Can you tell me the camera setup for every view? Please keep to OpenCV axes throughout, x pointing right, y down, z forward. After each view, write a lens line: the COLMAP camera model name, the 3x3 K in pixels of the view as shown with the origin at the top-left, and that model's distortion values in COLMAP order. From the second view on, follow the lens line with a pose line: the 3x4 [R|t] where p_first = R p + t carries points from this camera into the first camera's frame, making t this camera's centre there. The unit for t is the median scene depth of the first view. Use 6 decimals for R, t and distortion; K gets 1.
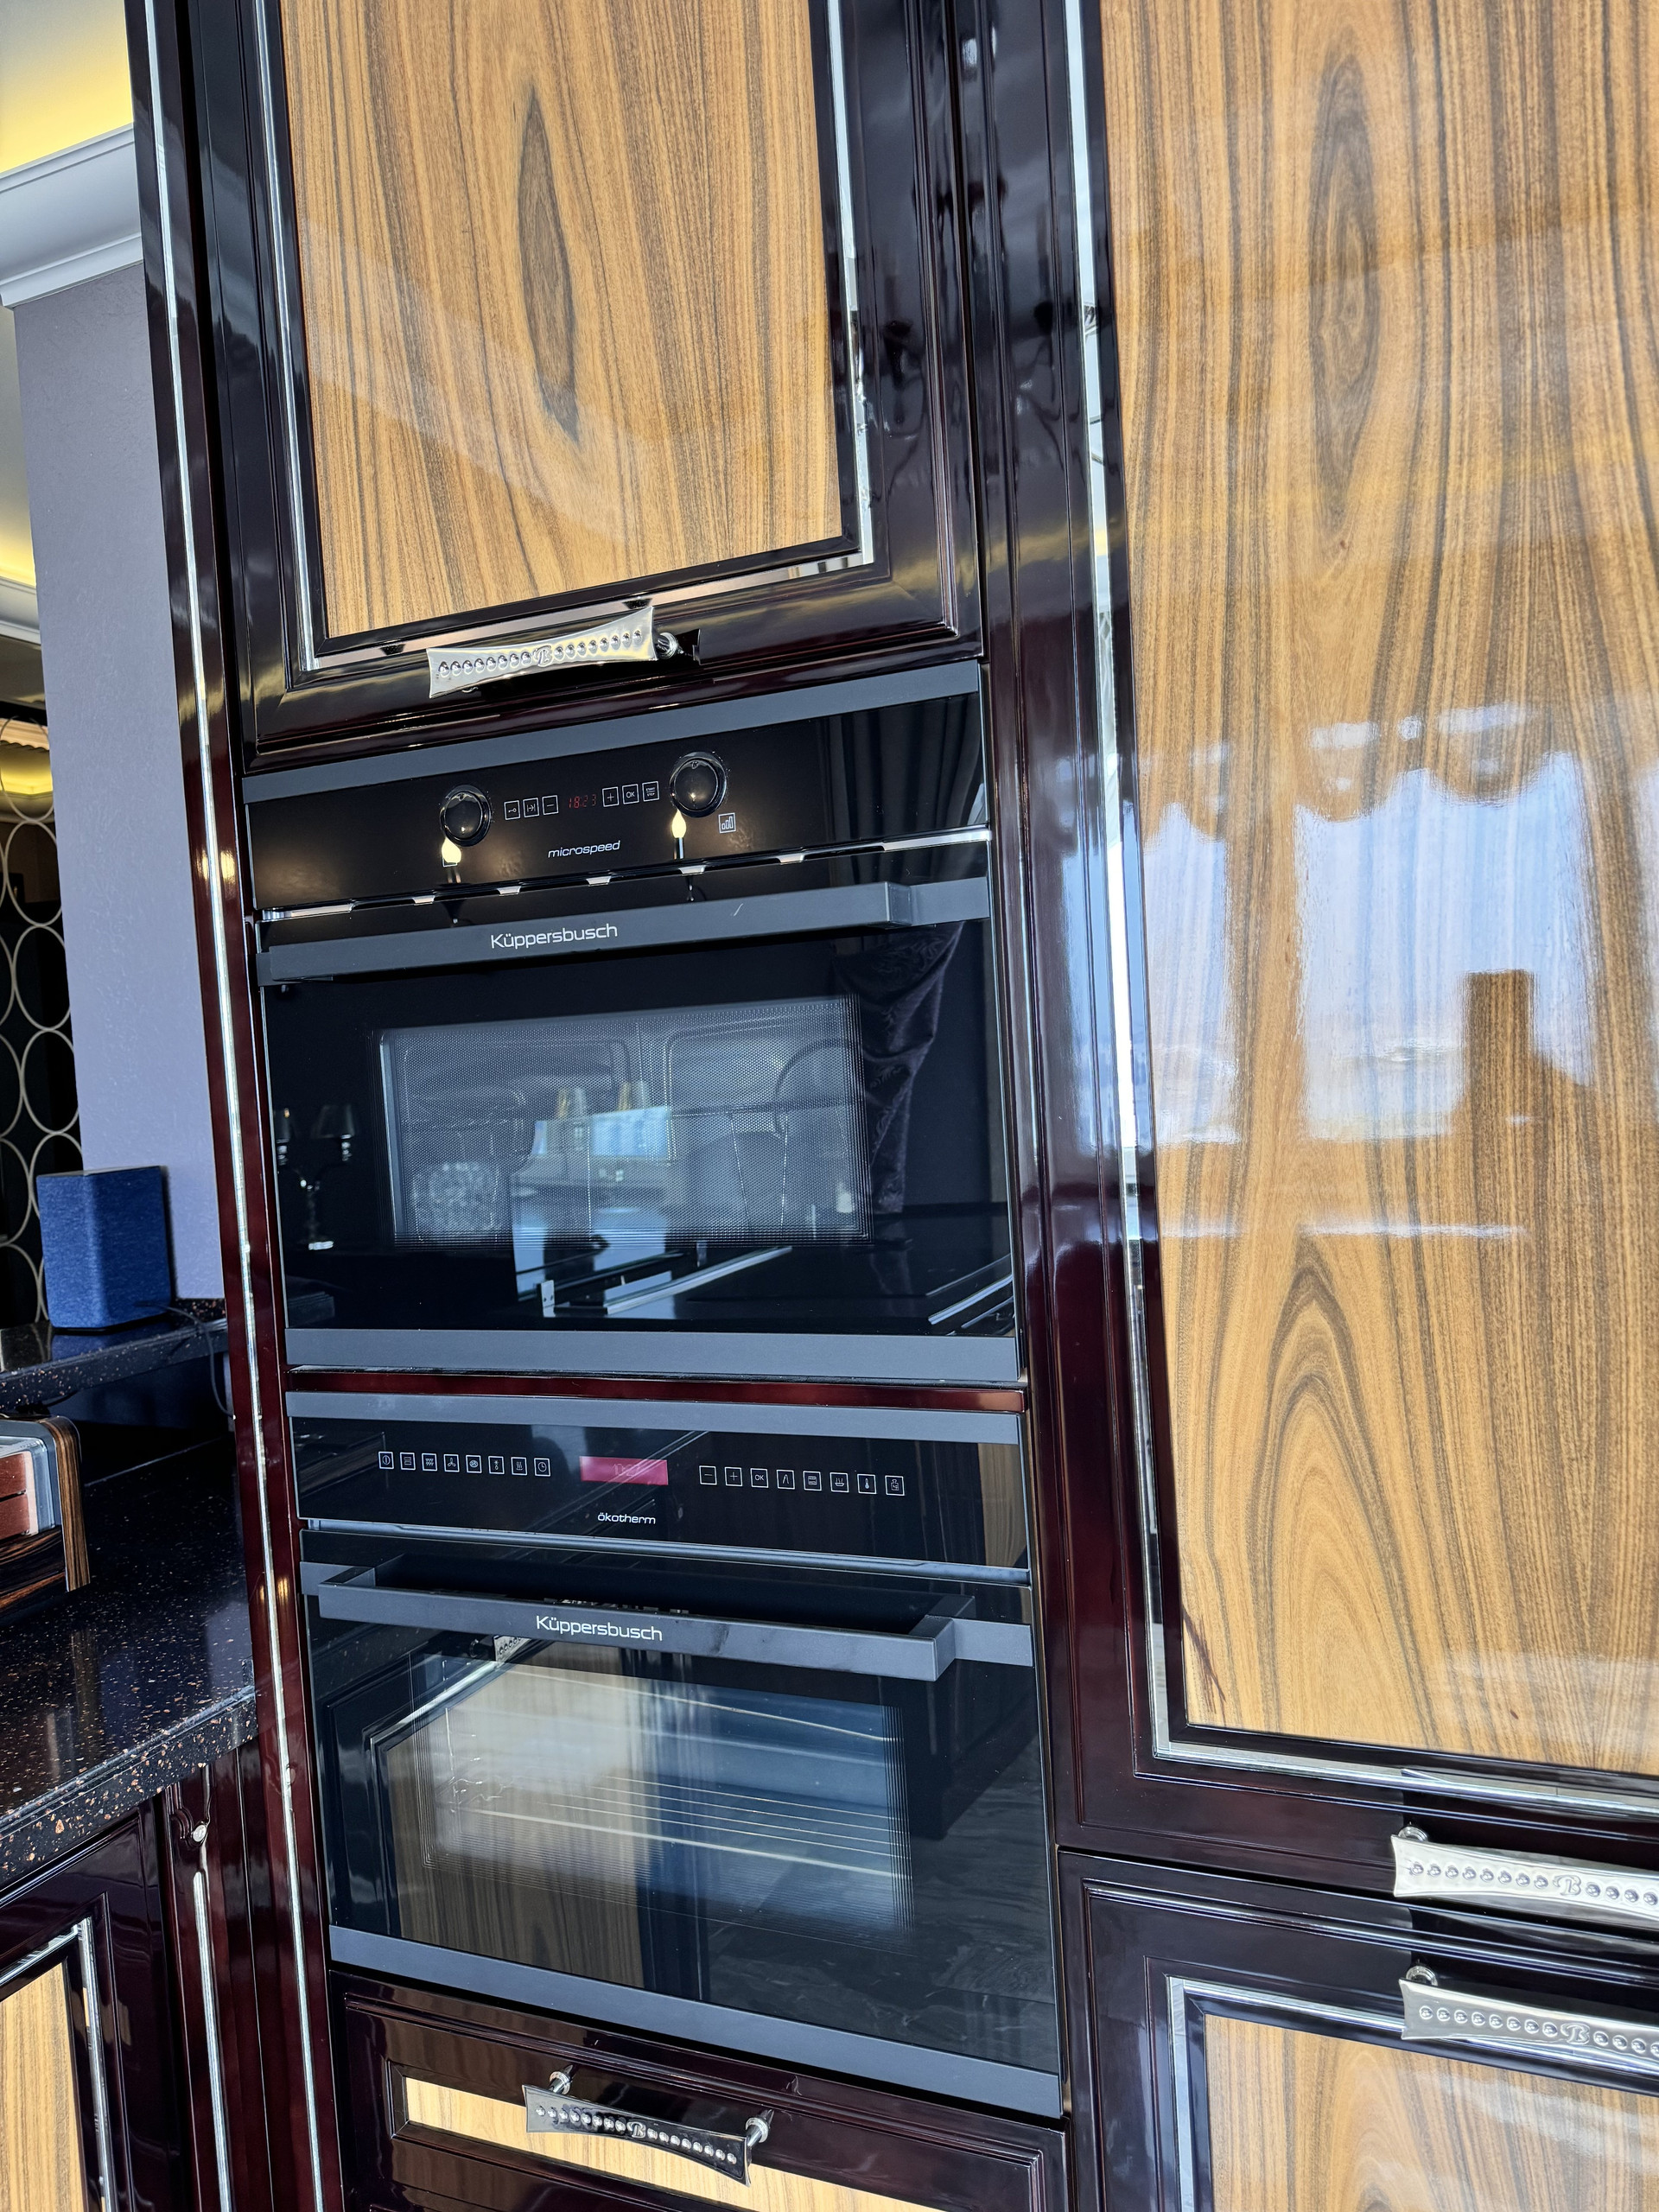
lens RADIAL K [[1526.4, 0, 829.5], [0, 1526.4, 1106.0], [0, 0, 1]] dist [0.054684, -0.146402]
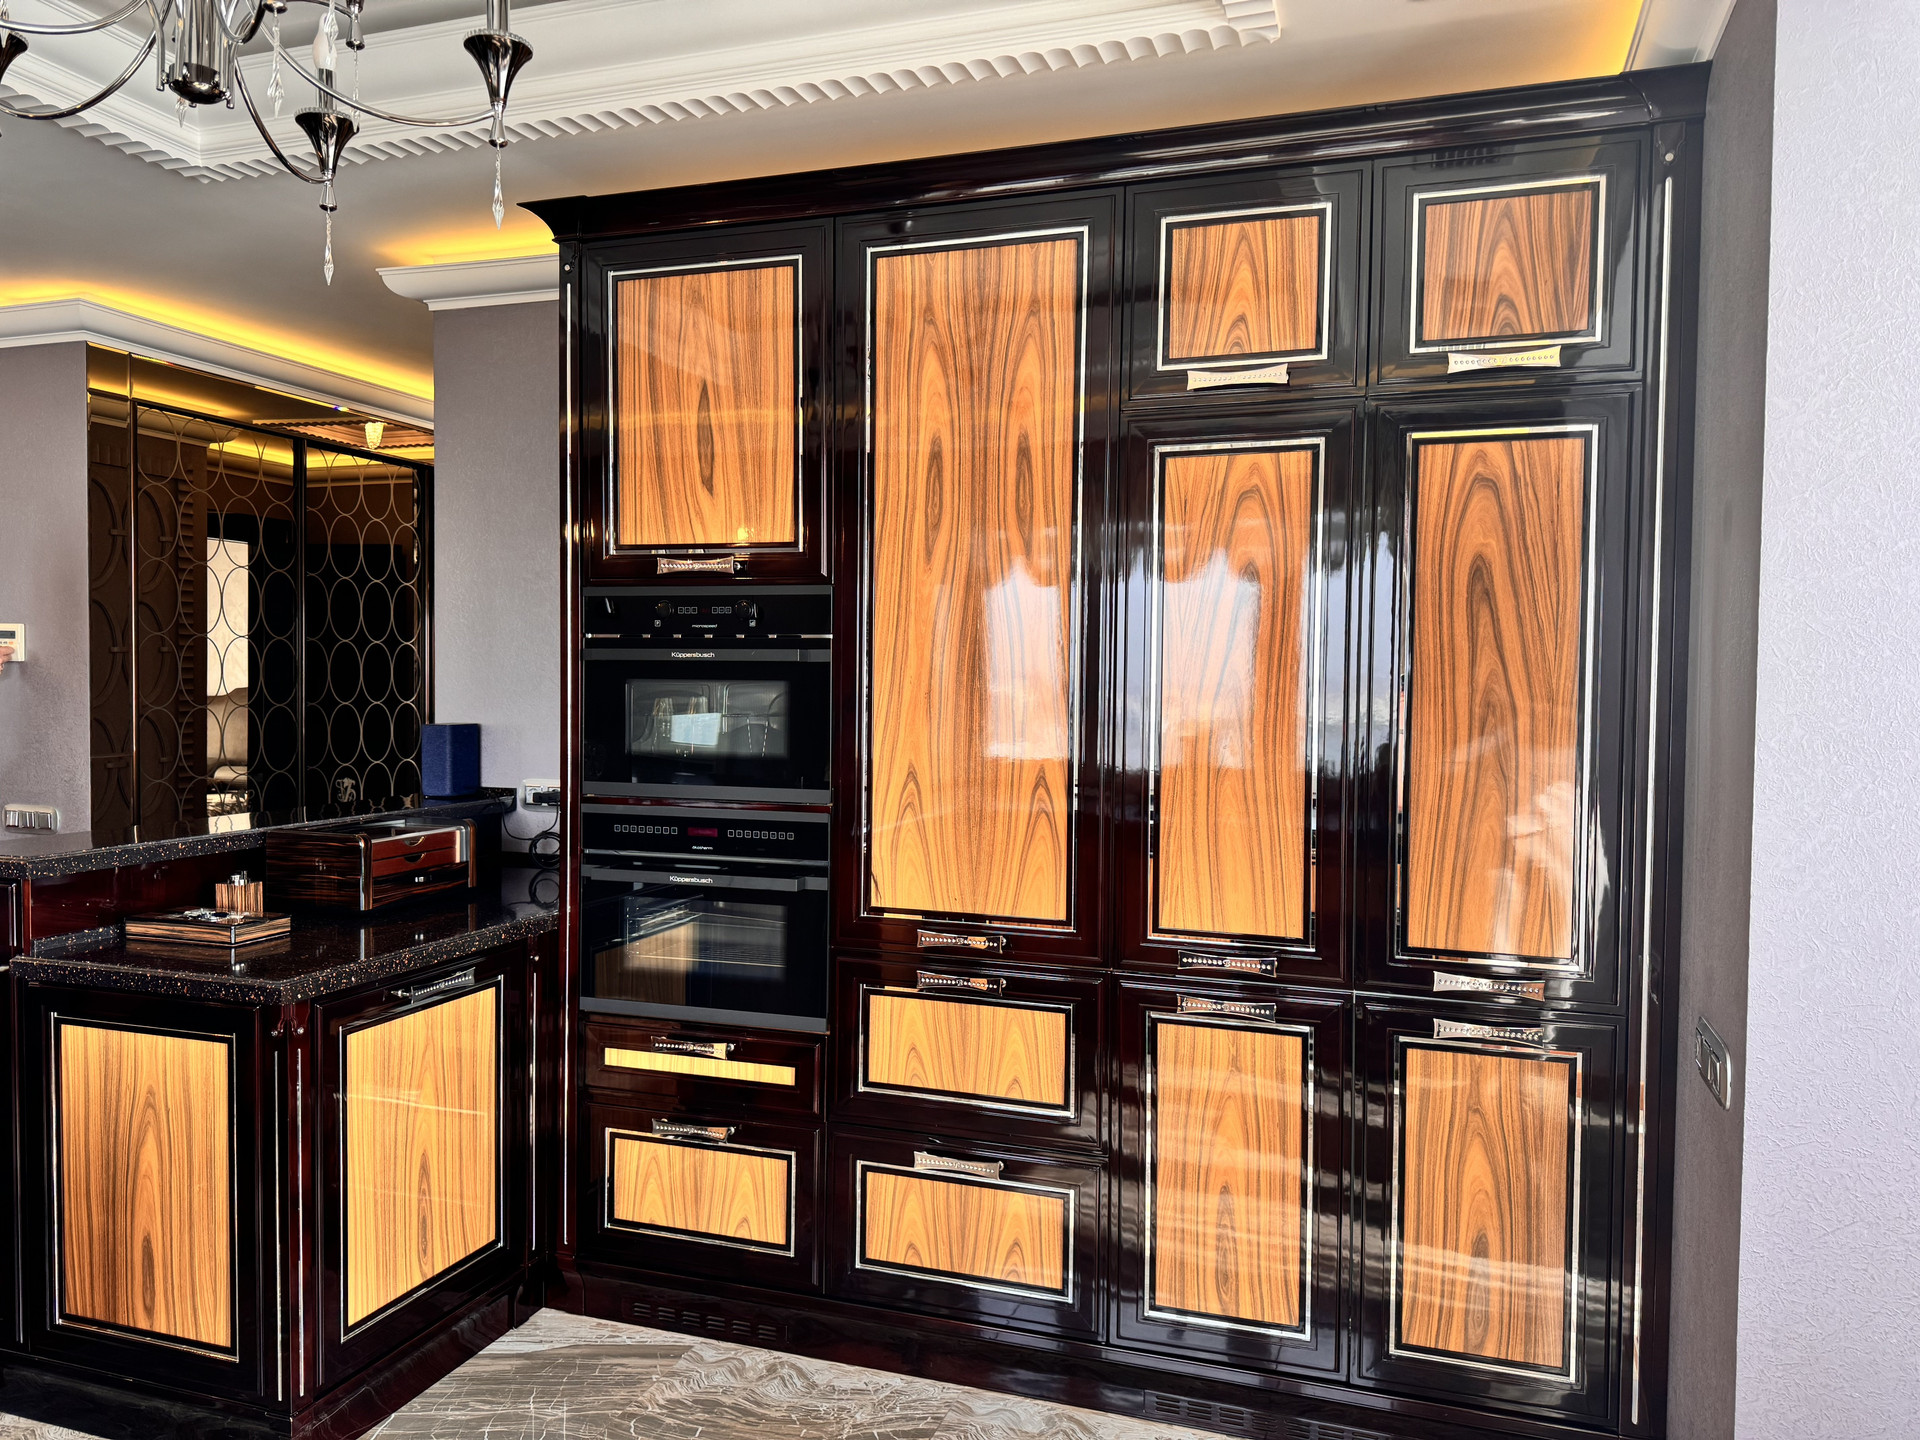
lens RADIAL K [[1324.9, 0, 1014.2], [0, 1324.9, 720.1], [0, 0, 1]] dist [0.054684, -0.146402]
pose [[0.990859, 0.071115, 0.114631, 0.165818], [-0.070191, 0.997460, -0.012083, 0.007818], [-0.115200, 0.003927, 0.993335, -1.750004]]
